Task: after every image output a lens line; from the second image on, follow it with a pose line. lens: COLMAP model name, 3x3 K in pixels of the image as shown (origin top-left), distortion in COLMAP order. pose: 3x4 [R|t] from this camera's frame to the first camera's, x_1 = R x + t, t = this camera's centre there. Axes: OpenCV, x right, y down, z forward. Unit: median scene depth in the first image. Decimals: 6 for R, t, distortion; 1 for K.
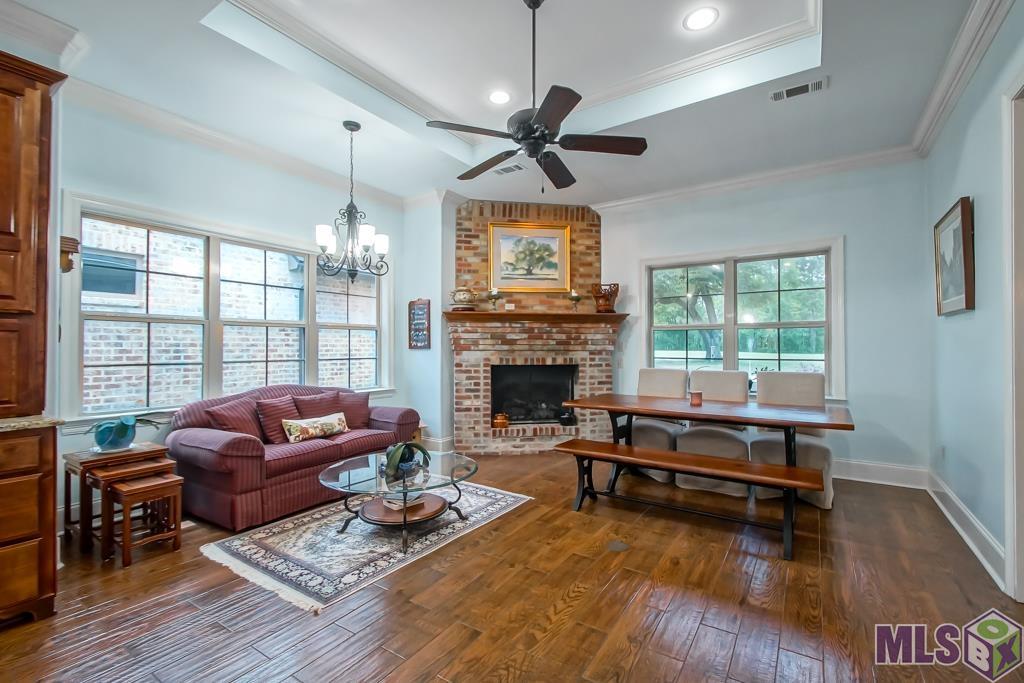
lens RADIAL K [[454.2, 0, 505.3], [0, 454.2, 338.5], [0, 0, 1]] dist [0.019987, 0.000117]
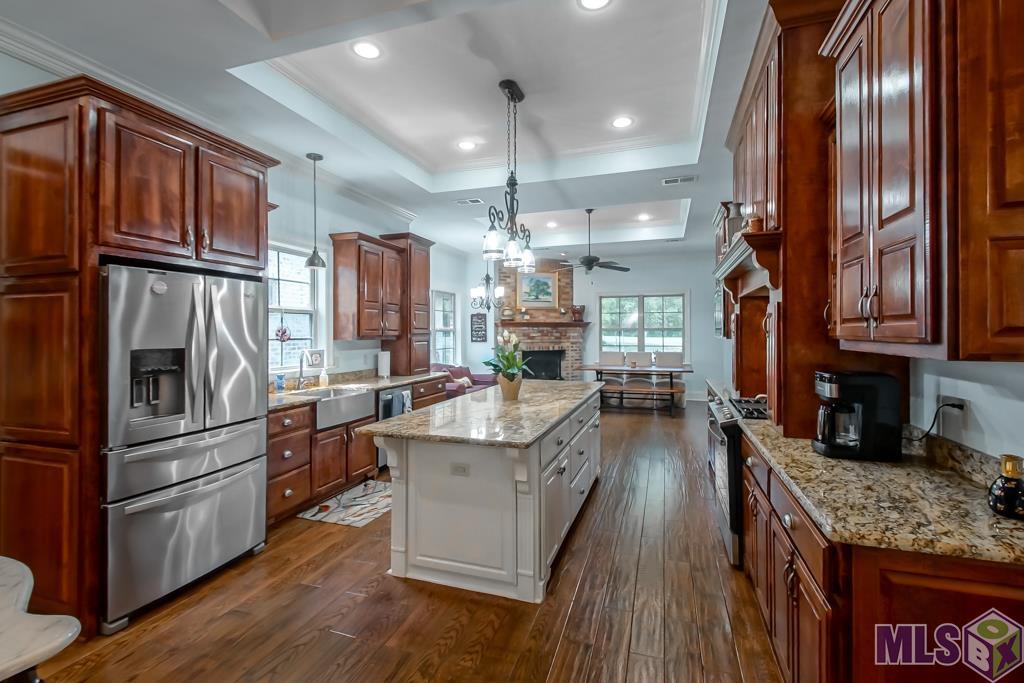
lens RADIAL K [[454.2, 0, 516.7], [0, 454.2, 336.4], [0, 0, 1]] dist [0.019987, 0.000117]
pose [[0.958388, -0.007071, 0.285383, -0.539201], [-0.000065, 0.999688, 0.024989, -0.041505], [-0.285470, -0.023968, 0.958088, -0.680067]]
